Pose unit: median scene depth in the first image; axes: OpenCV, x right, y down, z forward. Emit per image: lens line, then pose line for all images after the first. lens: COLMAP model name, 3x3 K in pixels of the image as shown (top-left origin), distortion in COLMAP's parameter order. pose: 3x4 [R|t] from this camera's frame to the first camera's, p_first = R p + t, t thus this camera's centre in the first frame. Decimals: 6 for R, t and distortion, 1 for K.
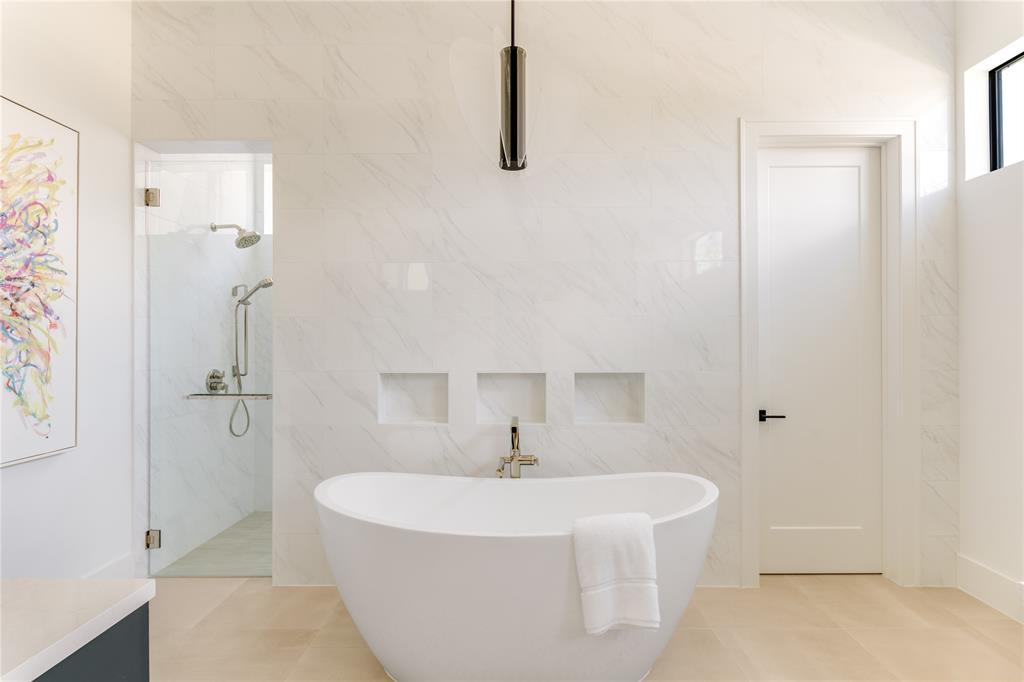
lens RADIAL K [[514.9, 0, 517.6], [0, 514.9, 339.3], [0, 0, 1]] dist [0.002739, 0.000605]
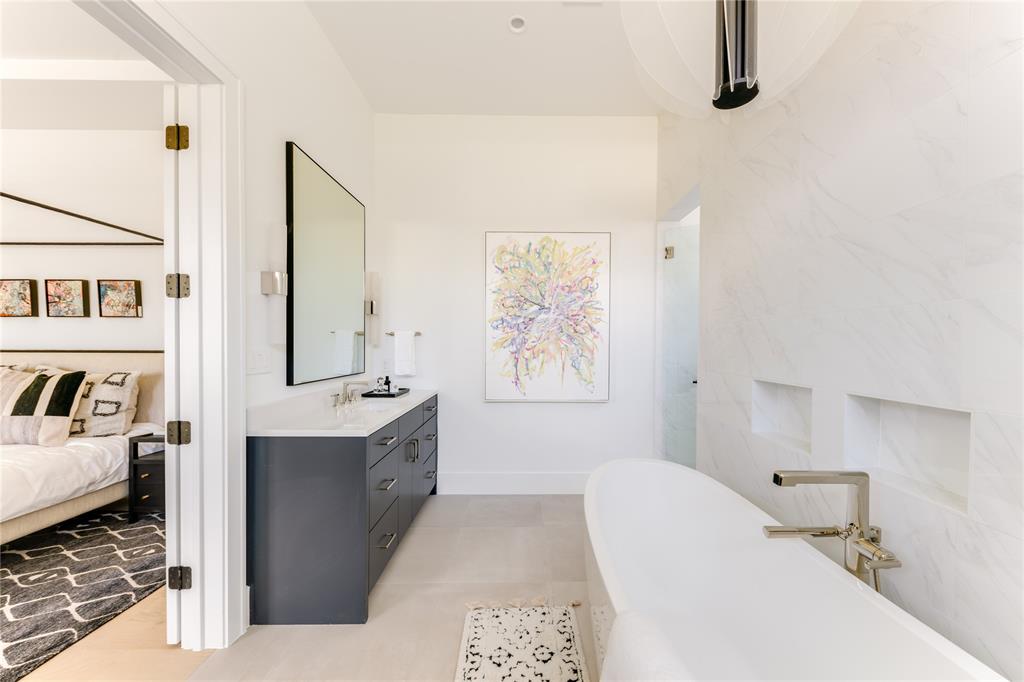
lens RADIAL K [[349.0, 0, 516.2], [0, 349.0, 346.6], [0, 0, 1]] dist [-0.001972, -0.000104]
pose [[0.035192, 0.008364, -0.999346, 0.427891], [0.002379, 0.999961, 0.008453, -0.000559], [0.999378, -0.002675, 0.035171, 0.649619]]
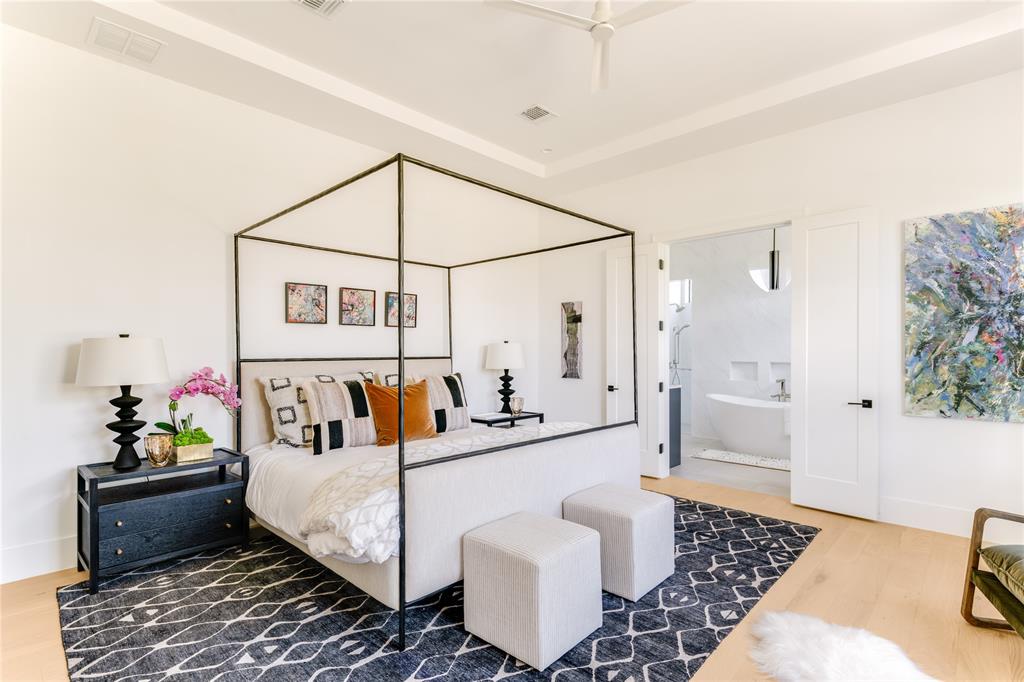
lens RADIAL K [[479.8, 0, 517.5], [0, 479.8, 347.5], [0, 0, 1]] dist [0.006419, 0.000424]
pose [[0.730953, -0.004071, -0.682416, 0.767341], [0.005455, 0.999985, -0.000122, -0.016738], [0.682406, -0.003633, 0.730964, -1.940392]]
